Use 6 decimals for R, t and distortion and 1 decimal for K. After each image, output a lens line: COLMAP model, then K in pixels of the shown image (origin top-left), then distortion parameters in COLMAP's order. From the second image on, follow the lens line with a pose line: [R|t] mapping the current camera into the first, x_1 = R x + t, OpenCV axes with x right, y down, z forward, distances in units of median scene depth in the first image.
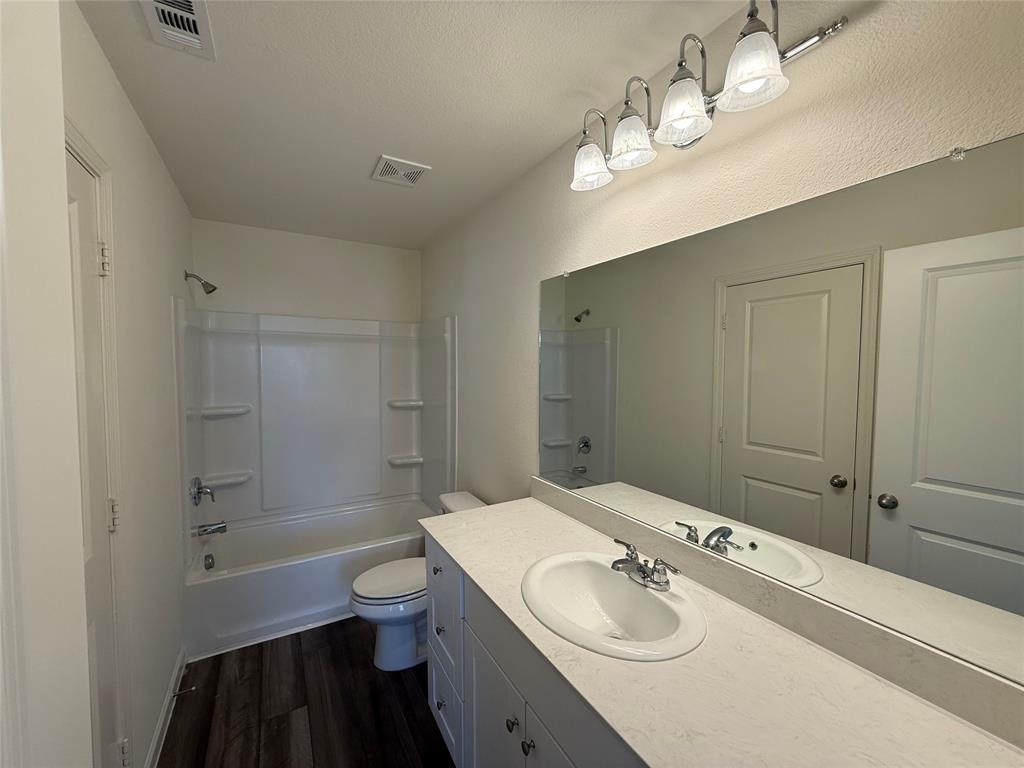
lens RADIAL K [[405.5, 0, 507.2], [0, 405.5, 384.2], [0, 0, 1]] dist [-0.000511, 0.000133]
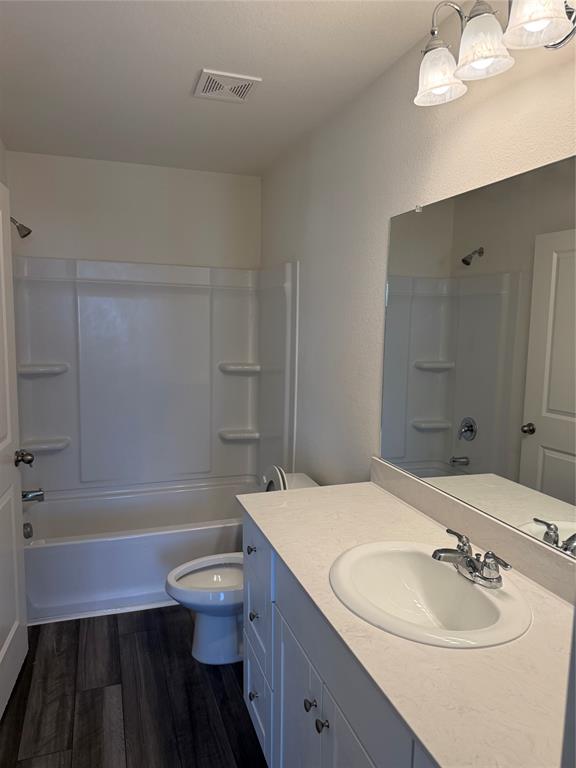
lens RADIAL K [[541.8, 0, 288.0], [0, 541.8, 384.0], [0, 0, 1]] dist [0.059057, -0.080277]
pose [[0.980902, 0.034564, -0.191409, 0.099238], [-0.021629, 0.997364, 0.069259, 0.003980], [0.193298, -0.063796, 0.979064, -0.115314]]
